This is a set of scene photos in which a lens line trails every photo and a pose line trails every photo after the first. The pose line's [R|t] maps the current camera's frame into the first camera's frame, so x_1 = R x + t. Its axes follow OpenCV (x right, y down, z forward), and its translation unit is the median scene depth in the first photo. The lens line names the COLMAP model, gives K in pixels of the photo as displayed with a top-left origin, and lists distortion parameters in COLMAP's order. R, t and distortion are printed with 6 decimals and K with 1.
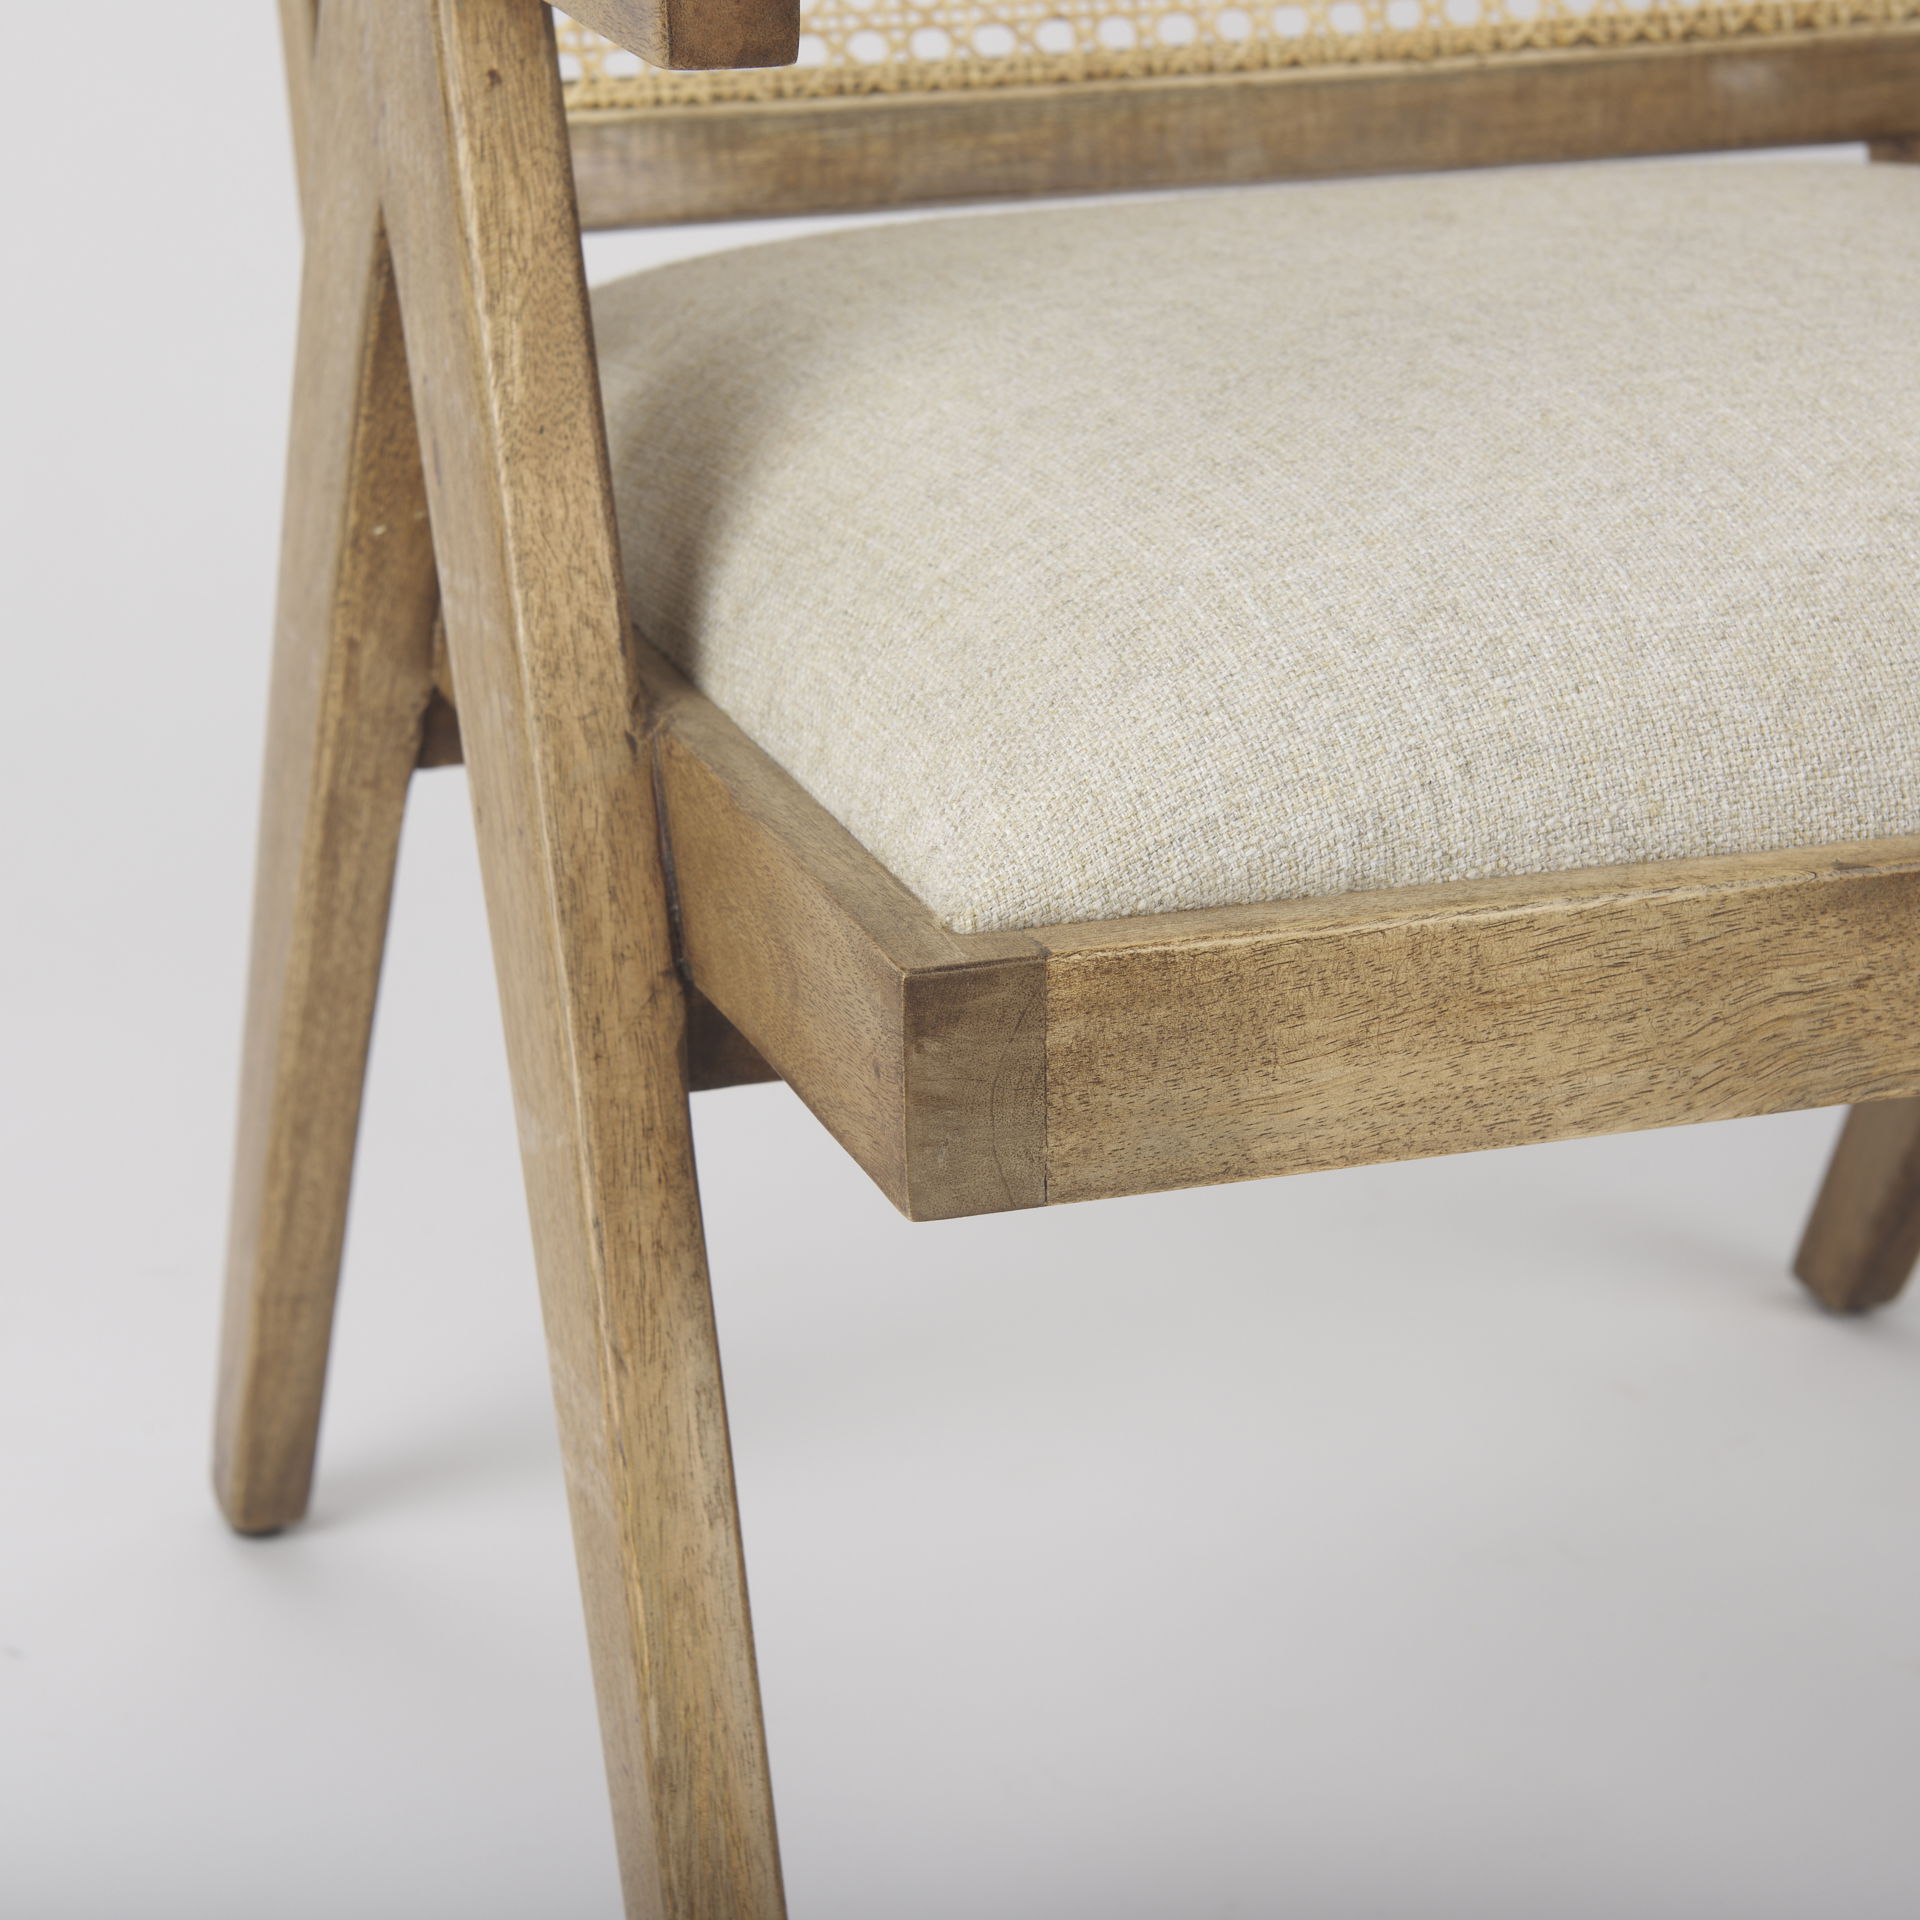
lens RADIAL K [[5511.1, 0, 960.0], [0, 5511.1, 960.0], [0, 0, 1]] dist [-0.046476, 0.171238]
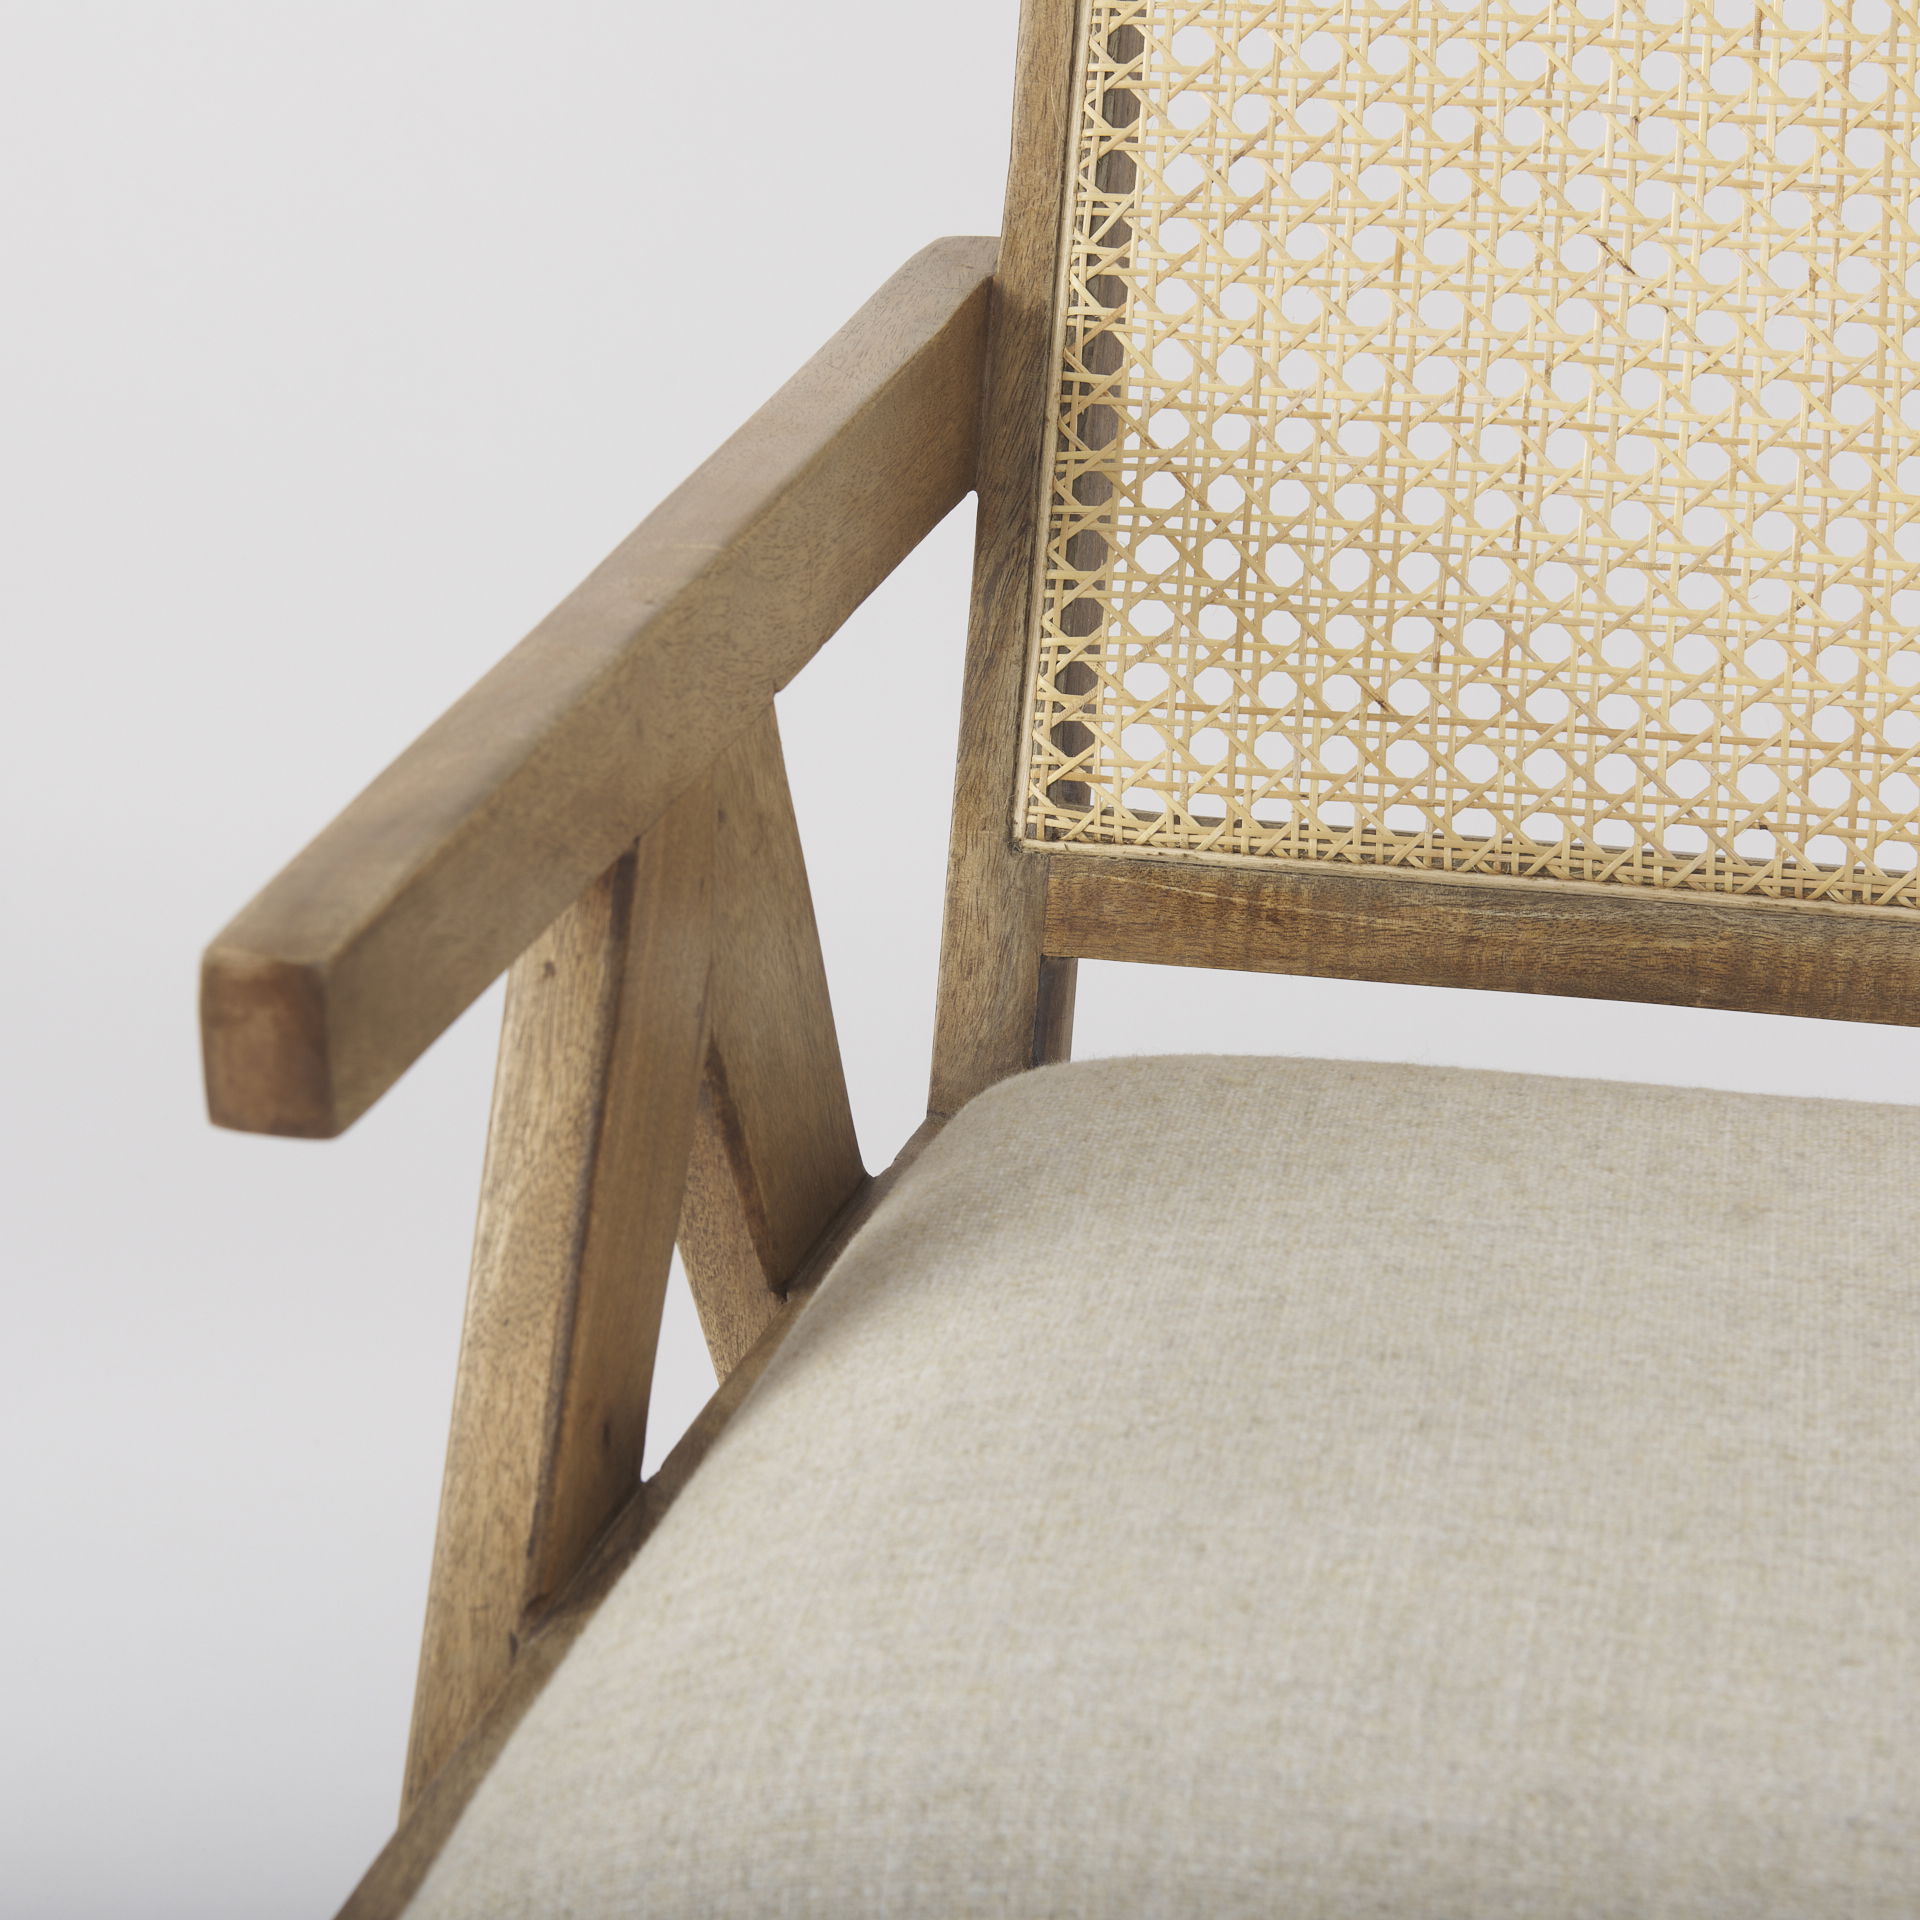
lens RADIAL K [[5511.1, 0, 960.0], [0, 5511.1, 960.0], [0, 0, 1]] dist [-0.046476, 0.171238]
pose [[0.827718, 0.198383, -0.524906, 0.499035], [-0.179209, 0.979890, 0.087748, -0.257562], [0.531758, 0.021438, 0.846625, 0.170965]]
